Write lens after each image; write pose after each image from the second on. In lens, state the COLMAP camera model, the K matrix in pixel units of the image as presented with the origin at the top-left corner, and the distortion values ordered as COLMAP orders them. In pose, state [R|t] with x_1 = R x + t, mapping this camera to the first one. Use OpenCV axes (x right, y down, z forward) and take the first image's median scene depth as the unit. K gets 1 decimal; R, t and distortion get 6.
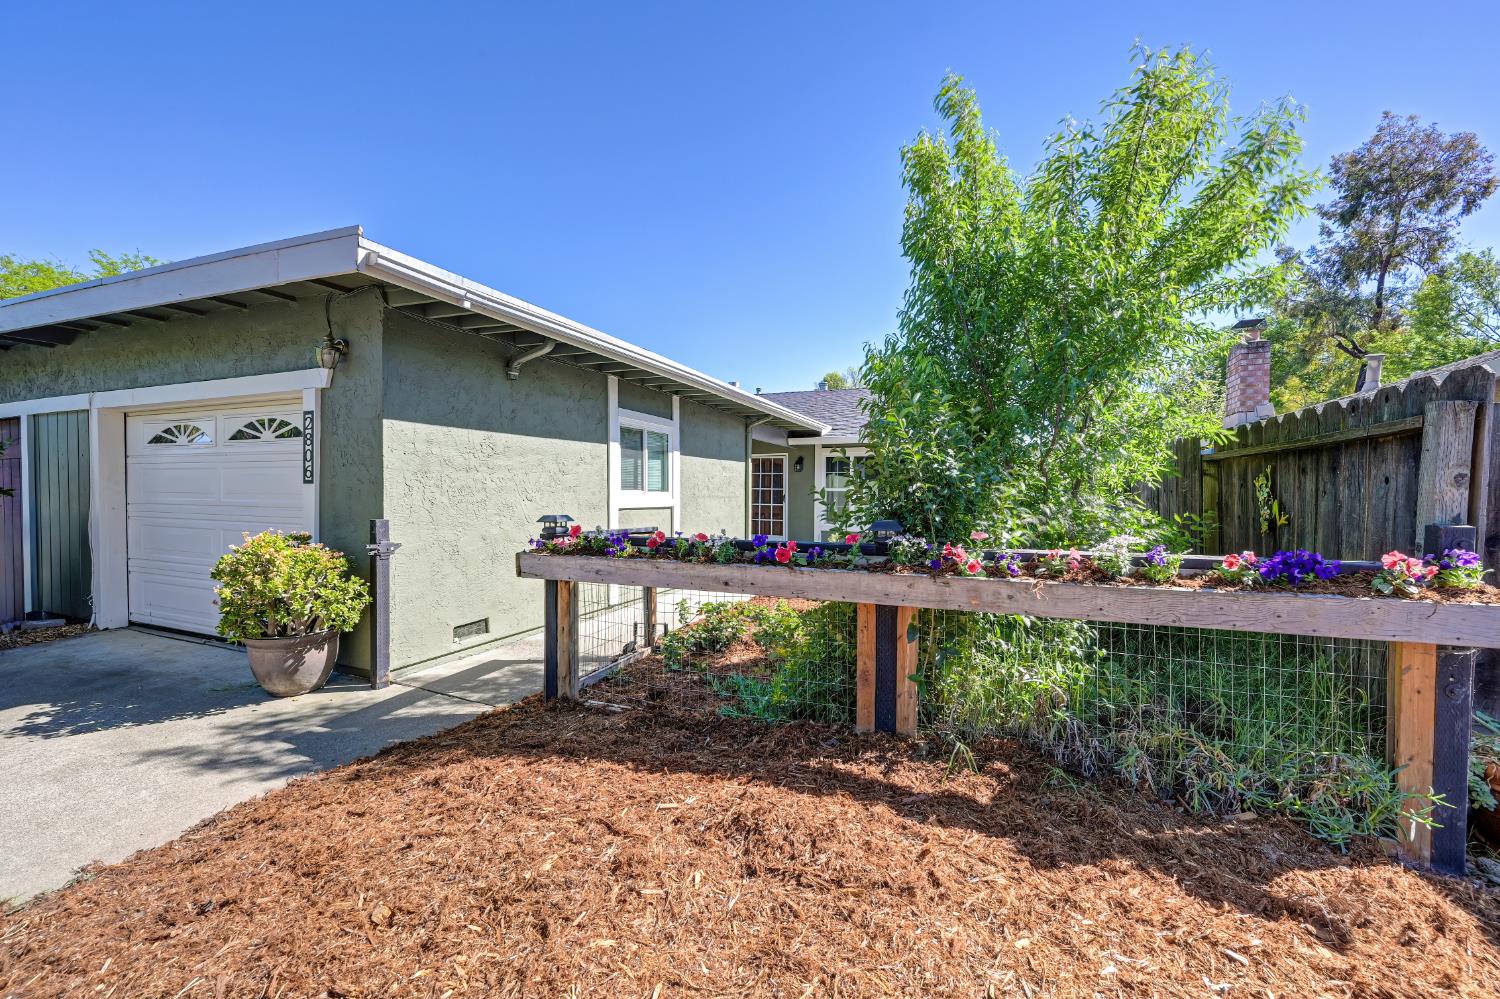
lens RADIAL K [[594.8, 0, 750.0], [0, 594.8, 499.5], [0, 0, 1]] dist [-0.002499, 0.000175]
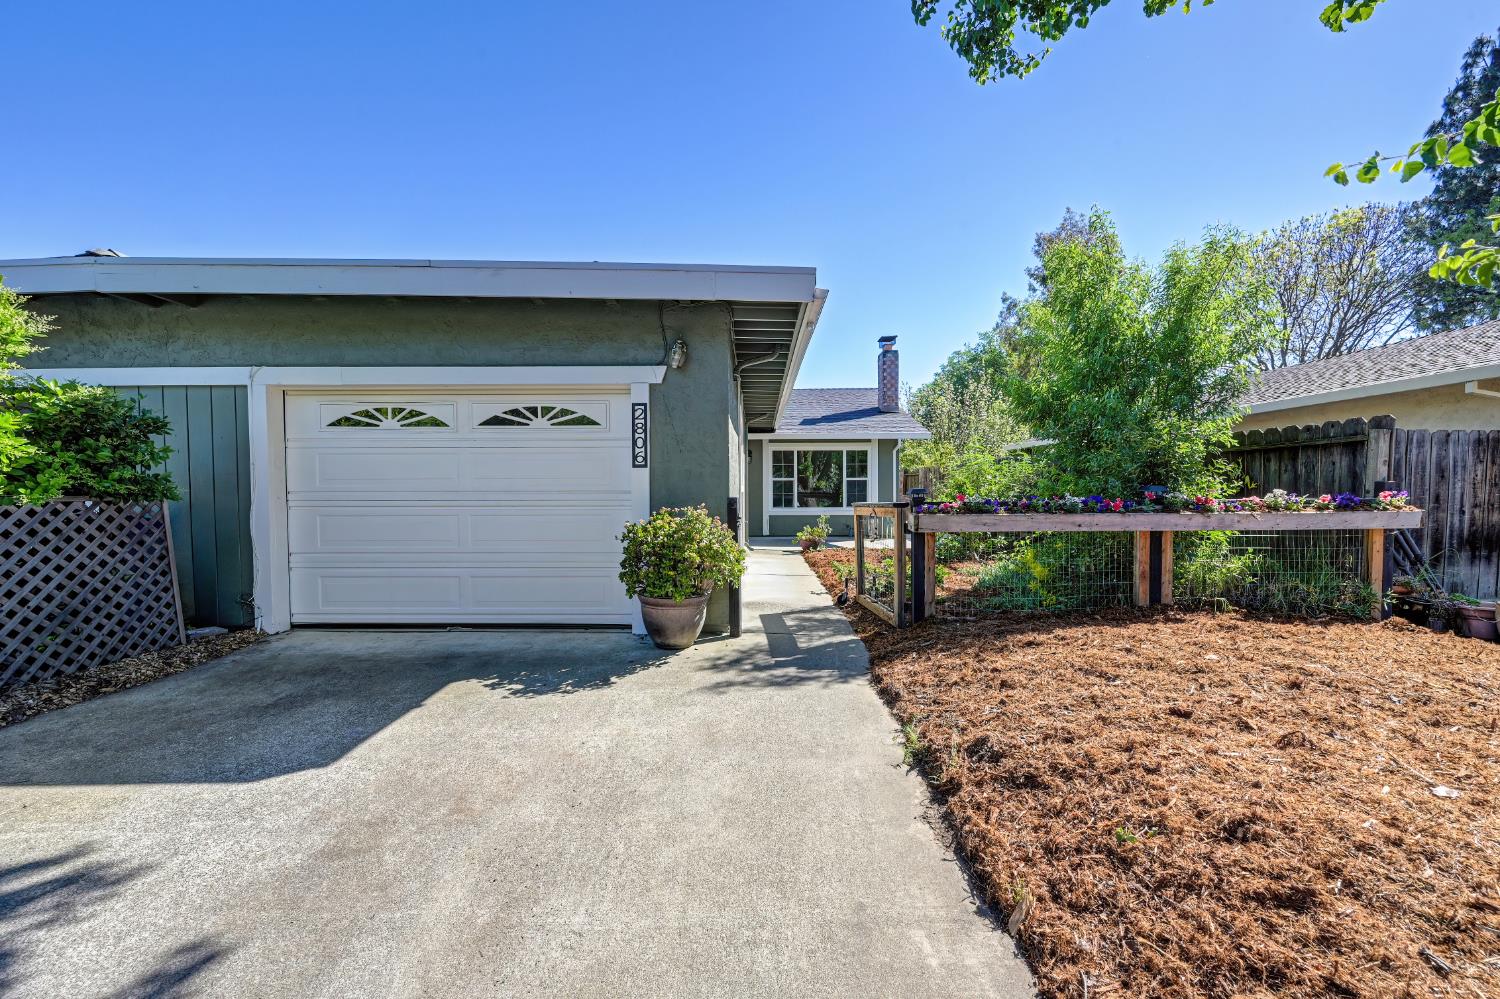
lens RADIAL K [[594.8, 0, 750.0], [0, 594.8, 499.5], [0, 0, 1]] dist [-0.002499, 0.000175]
pose [[0.927335, -0.018385, 0.373781, -1.061268], [0.015099, 0.999817, 0.011718, 0.025267], [-0.373928, -0.005223, 0.927443, -0.132132]]
